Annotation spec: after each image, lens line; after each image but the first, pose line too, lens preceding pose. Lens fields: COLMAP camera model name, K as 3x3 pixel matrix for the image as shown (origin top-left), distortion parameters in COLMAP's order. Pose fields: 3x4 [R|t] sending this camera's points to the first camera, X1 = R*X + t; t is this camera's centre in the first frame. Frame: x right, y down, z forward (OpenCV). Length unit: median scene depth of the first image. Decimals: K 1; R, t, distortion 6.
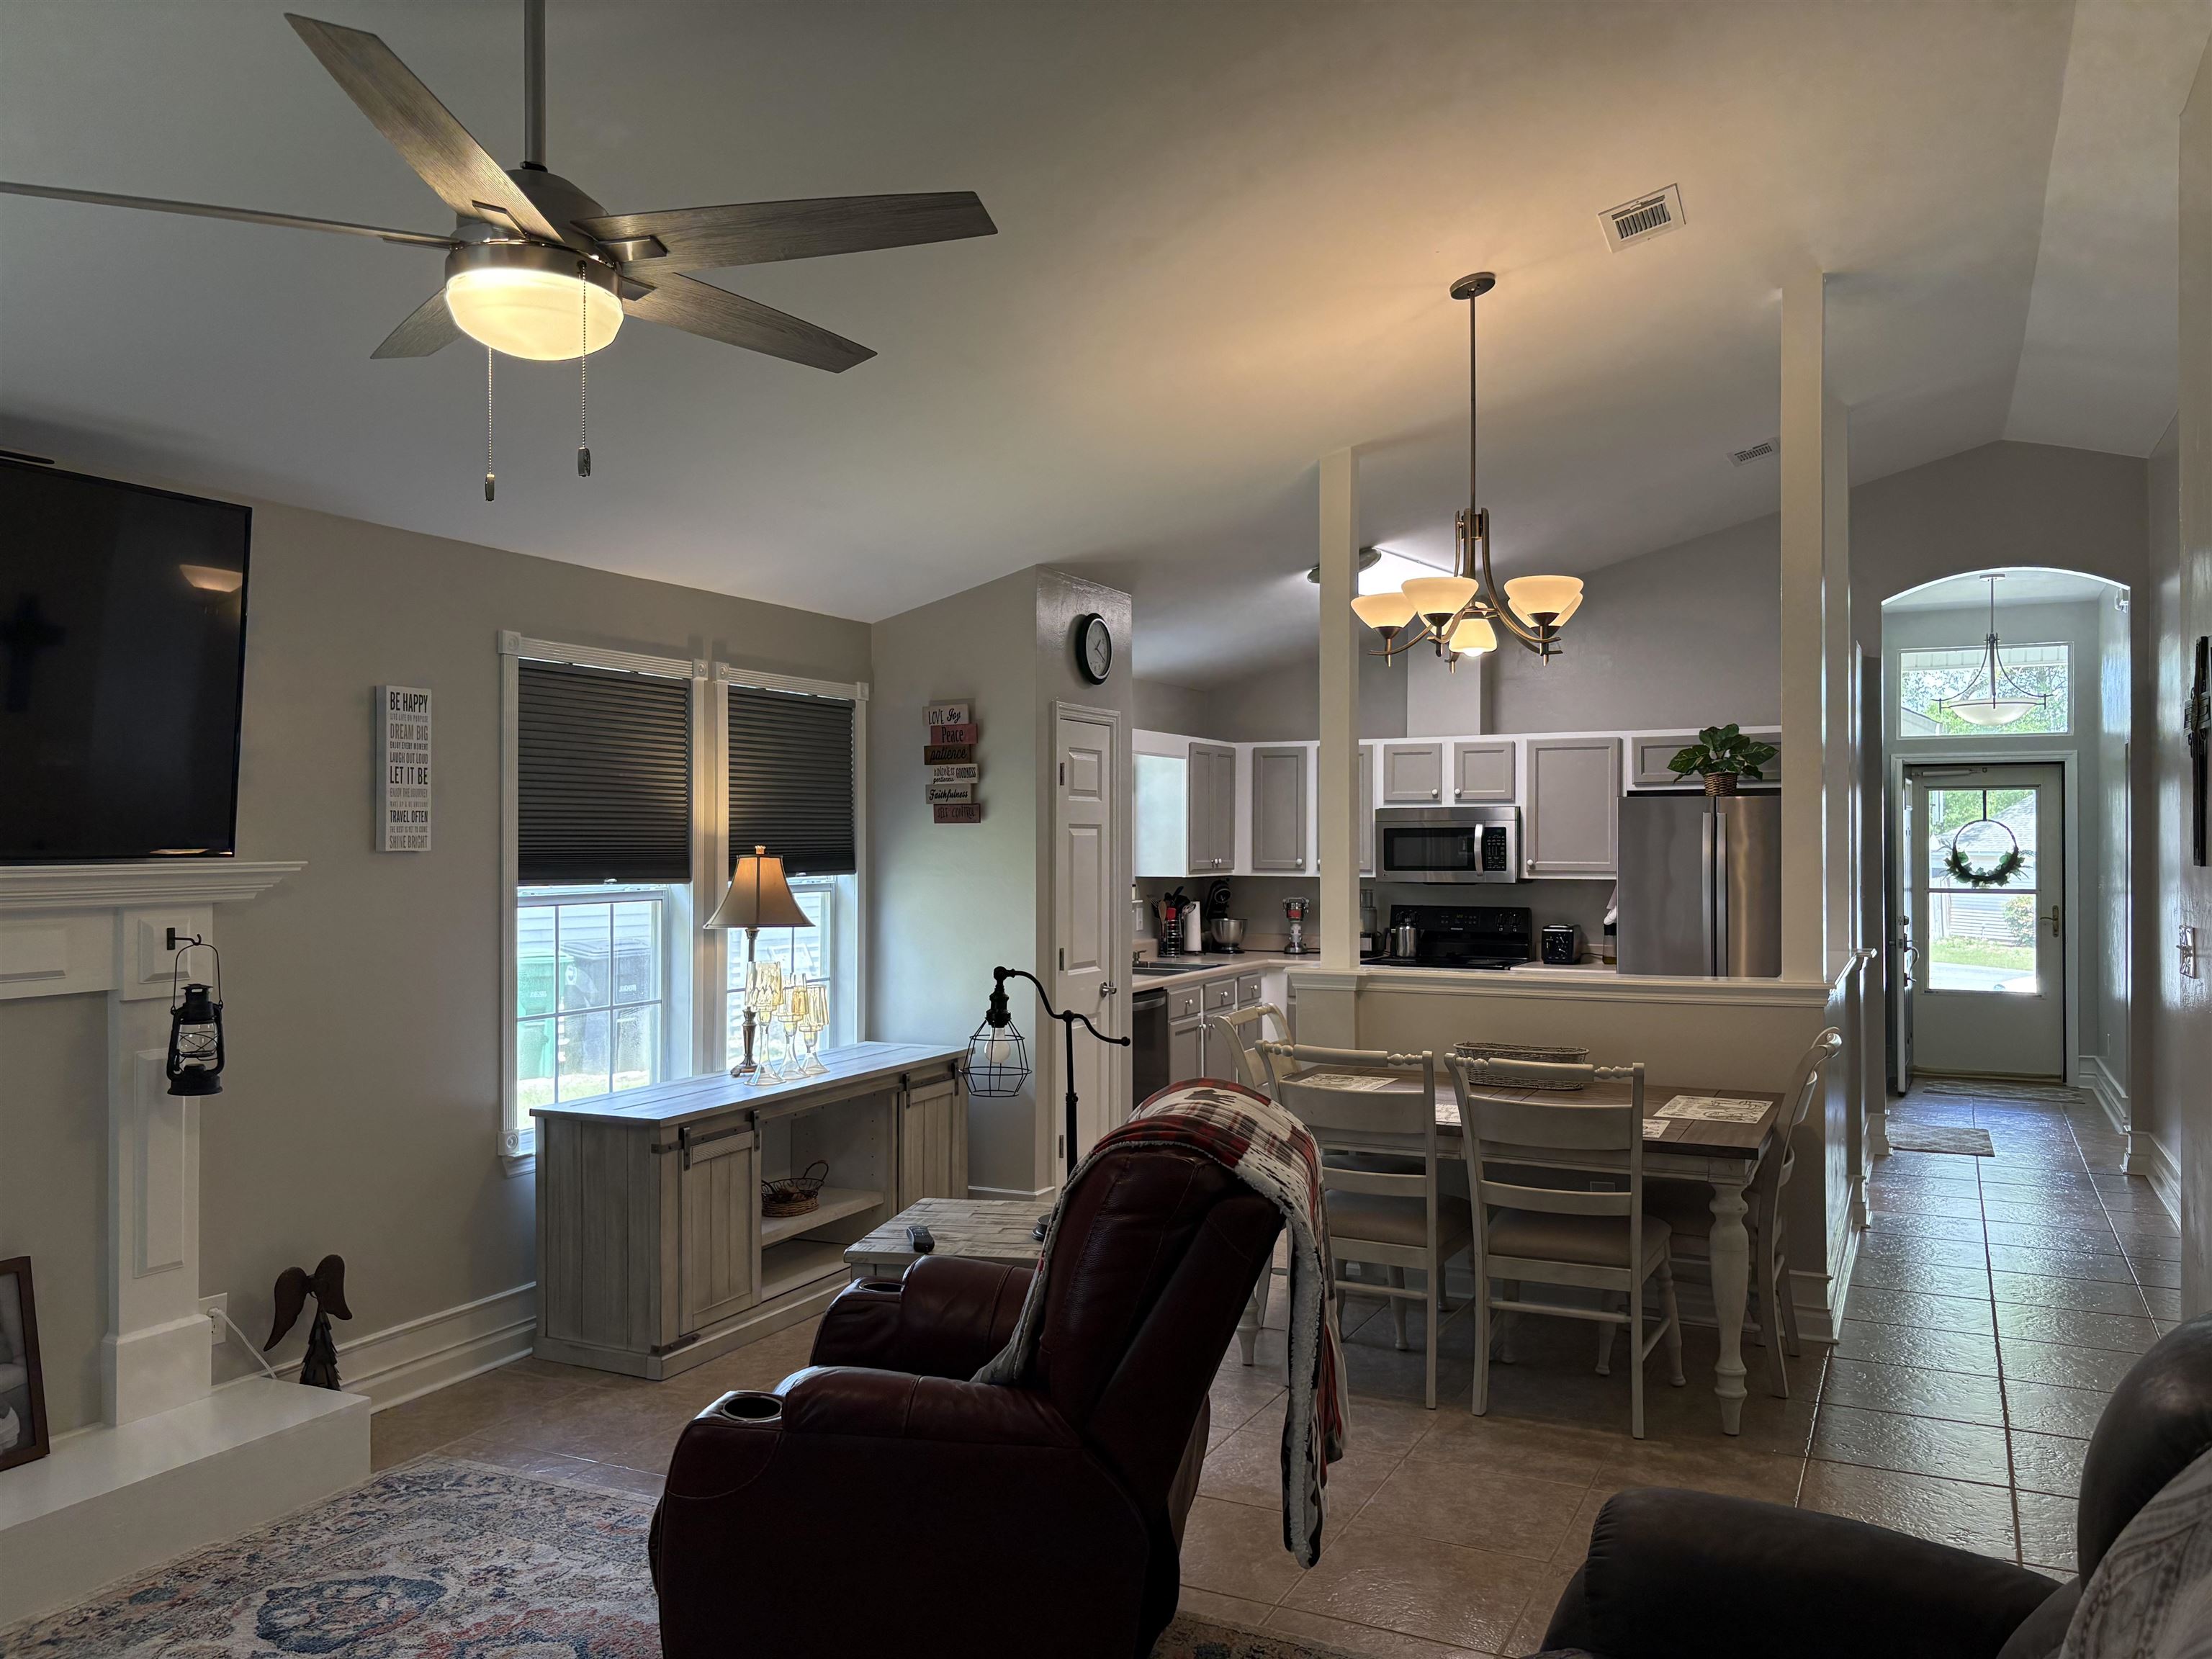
lens RADIAL K [[1676.4, 0, 1109.0], [0, 1676.4, 828.6], [0, 0, 1]] dist [0.054923, -0.061468]
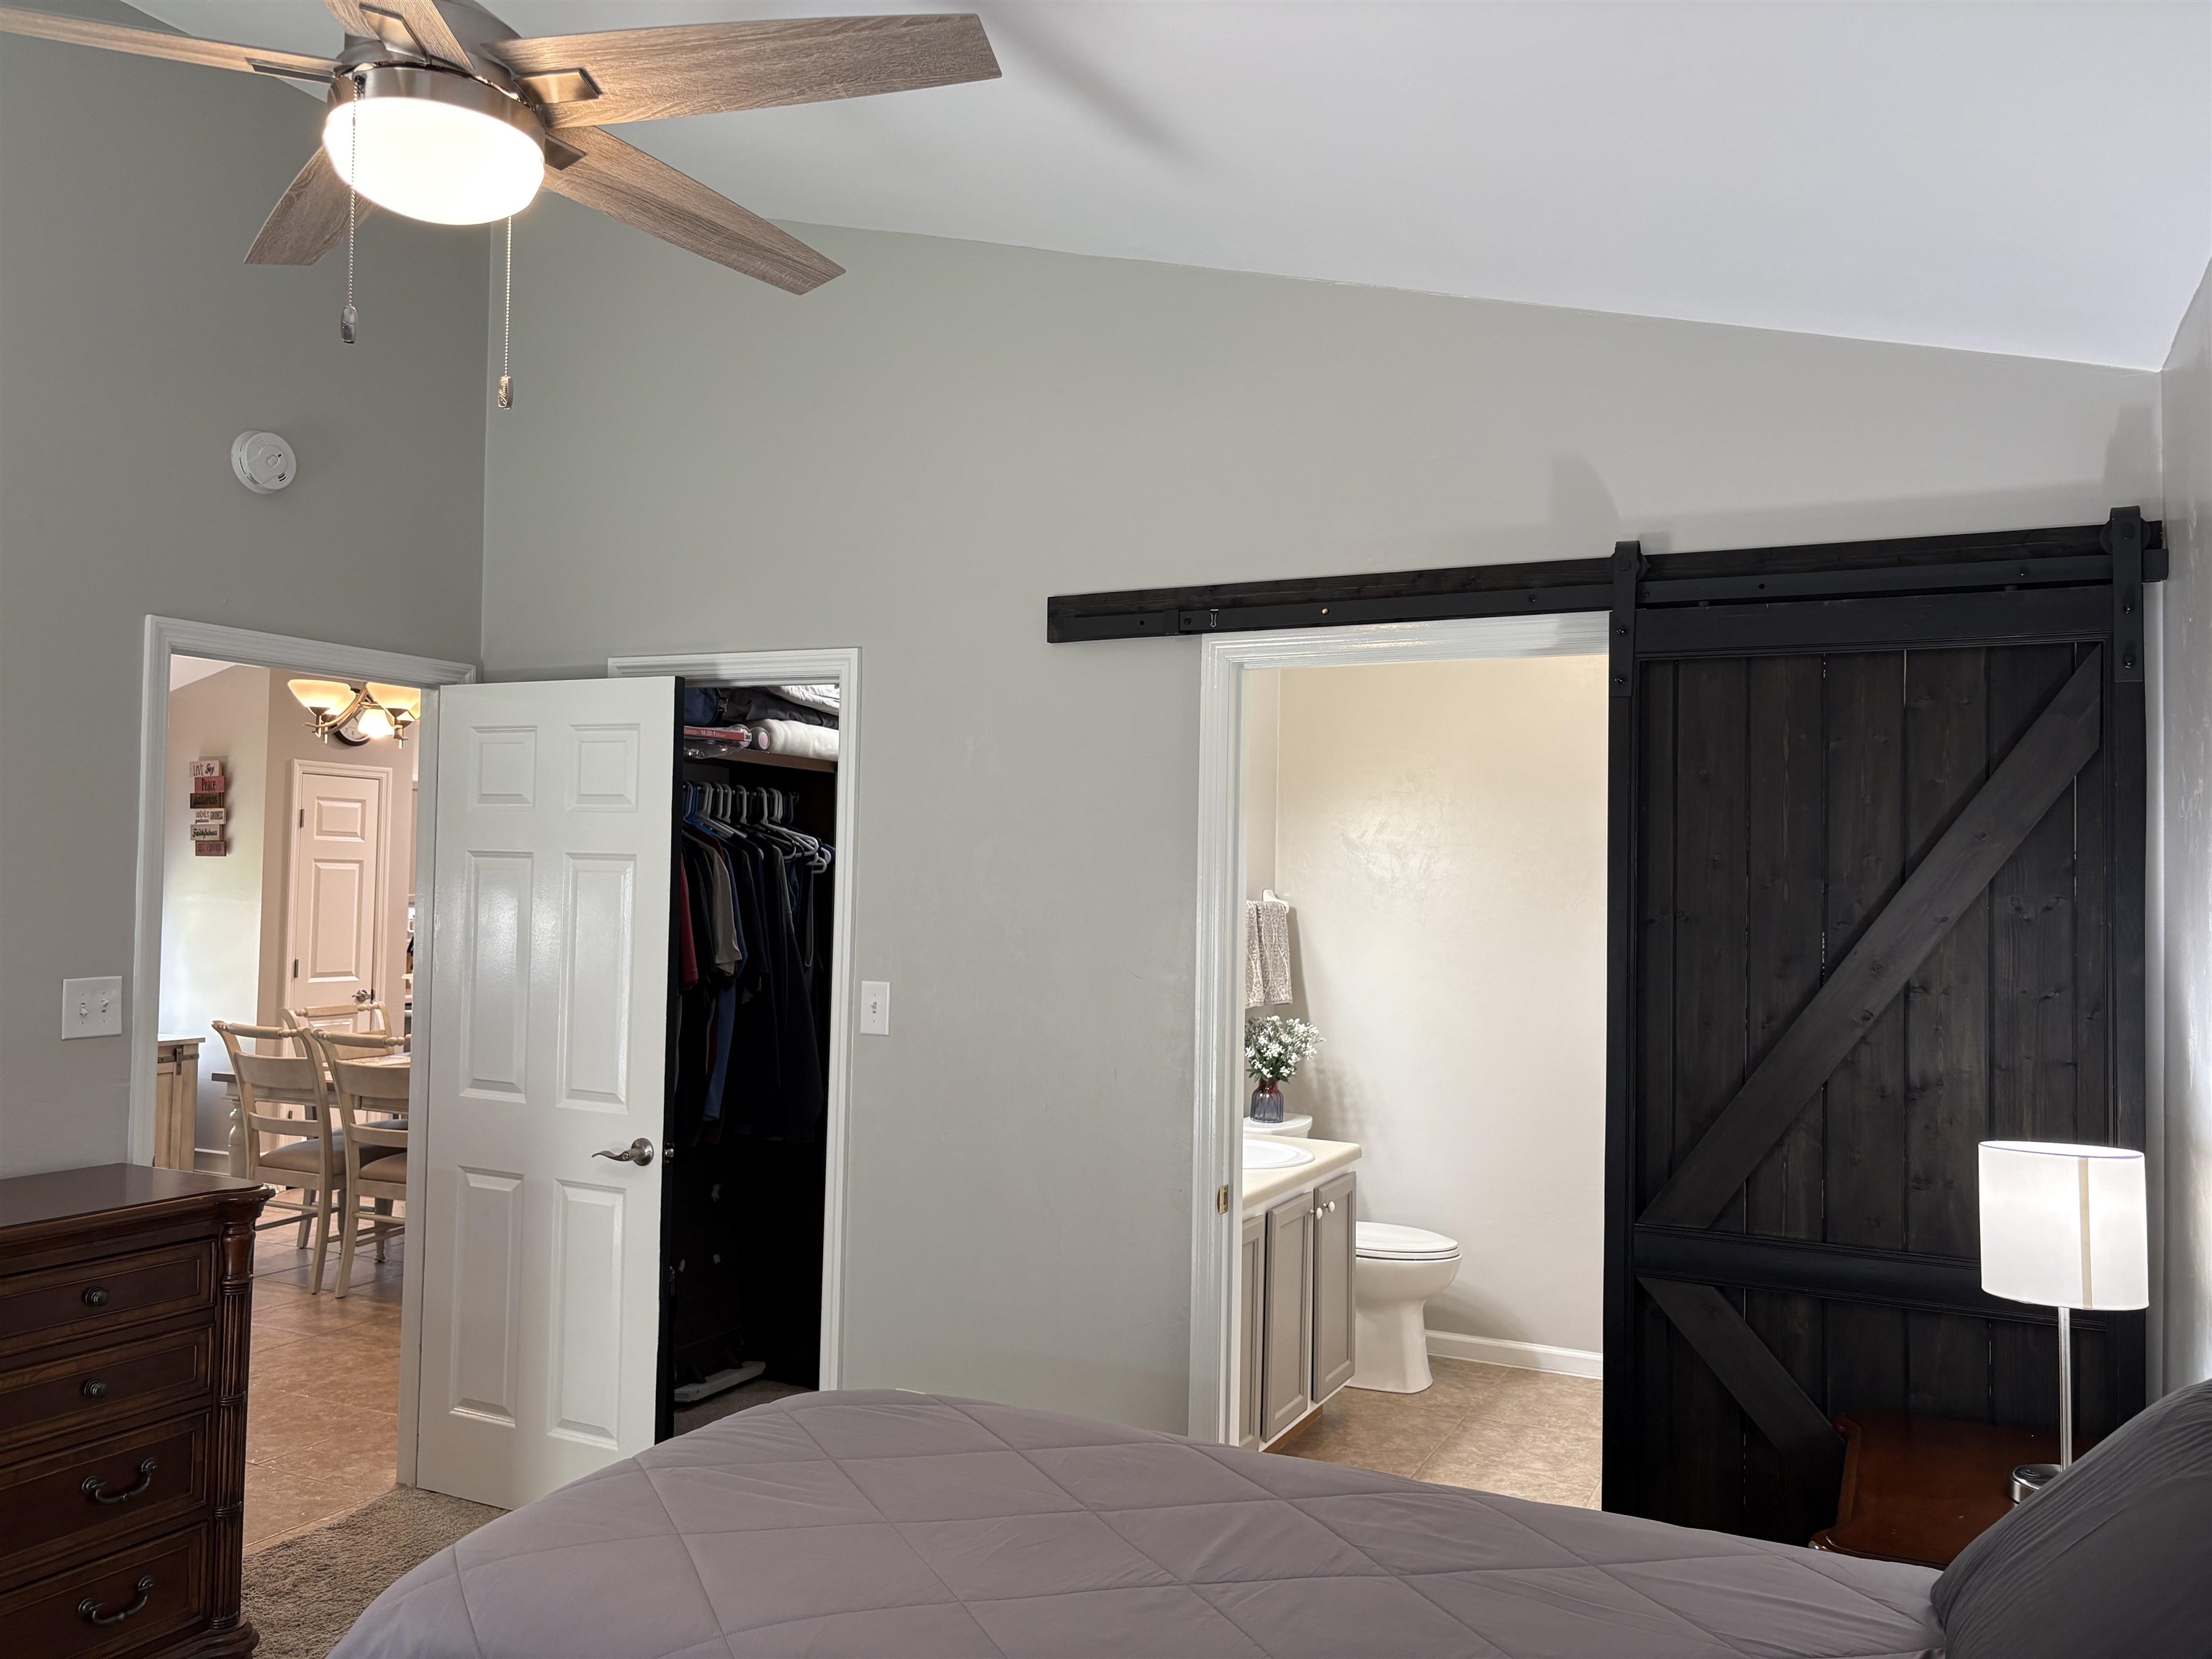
lens RADIAL K [[1676.4, 0, 1109.7], [0, 1676.4, 830.3], [0, 0, 1]] dist [0.054923, -0.061468]
pose [[0.999766, 0.021251, 0.004156, 0.570227], [-0.021135, 0.999431, -0.026283, -0.003636], [-0.004712, 0.026189, 0.999646, -0.257149]]
